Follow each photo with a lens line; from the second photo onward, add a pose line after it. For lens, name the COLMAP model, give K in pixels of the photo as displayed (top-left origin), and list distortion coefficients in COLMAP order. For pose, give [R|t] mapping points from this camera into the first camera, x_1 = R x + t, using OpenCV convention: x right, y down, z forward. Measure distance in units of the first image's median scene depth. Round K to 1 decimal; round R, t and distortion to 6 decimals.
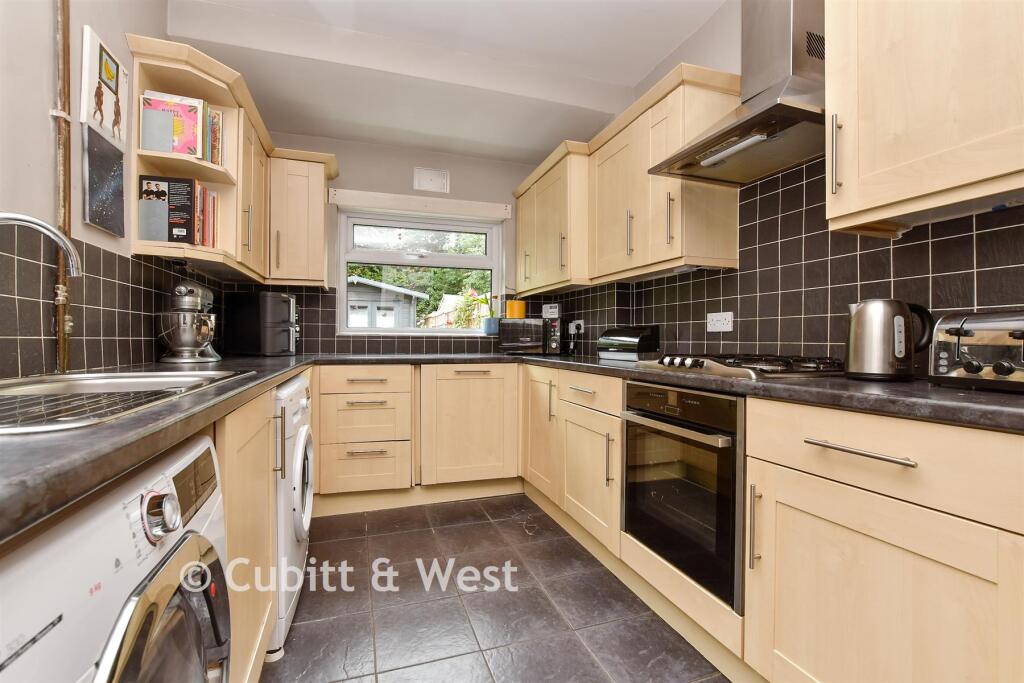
lens RADIAL K [[451.8, 0, 512.0], [0, 451.8, 341.5], [0, 0, 1]] dist [-0.001178, 0.001037]
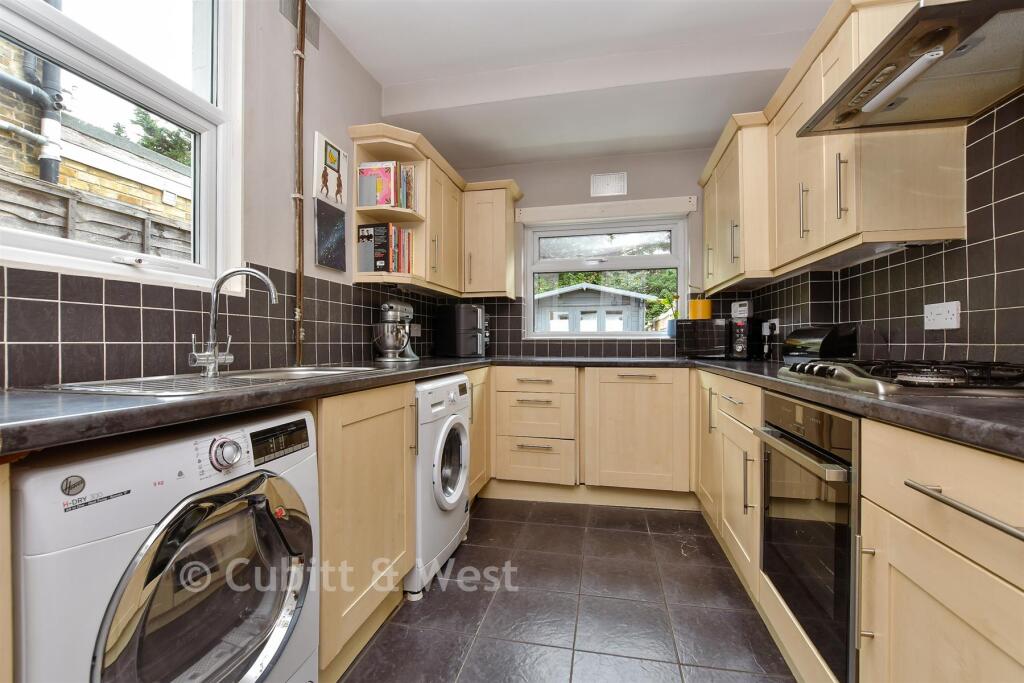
lens RADIAL K [[451.8, 0, 512.0], [0, 451.8, 341.5], [0, 0, 1]] dist [-0.001178, 0.001037]
pose [[0.863550, -0.007487, -0.504207, 0.199740], [0.003603, 0.999956, -0.008679, 0.000905], [0.504250, 0.005678, 0.863539, 0.031609]]
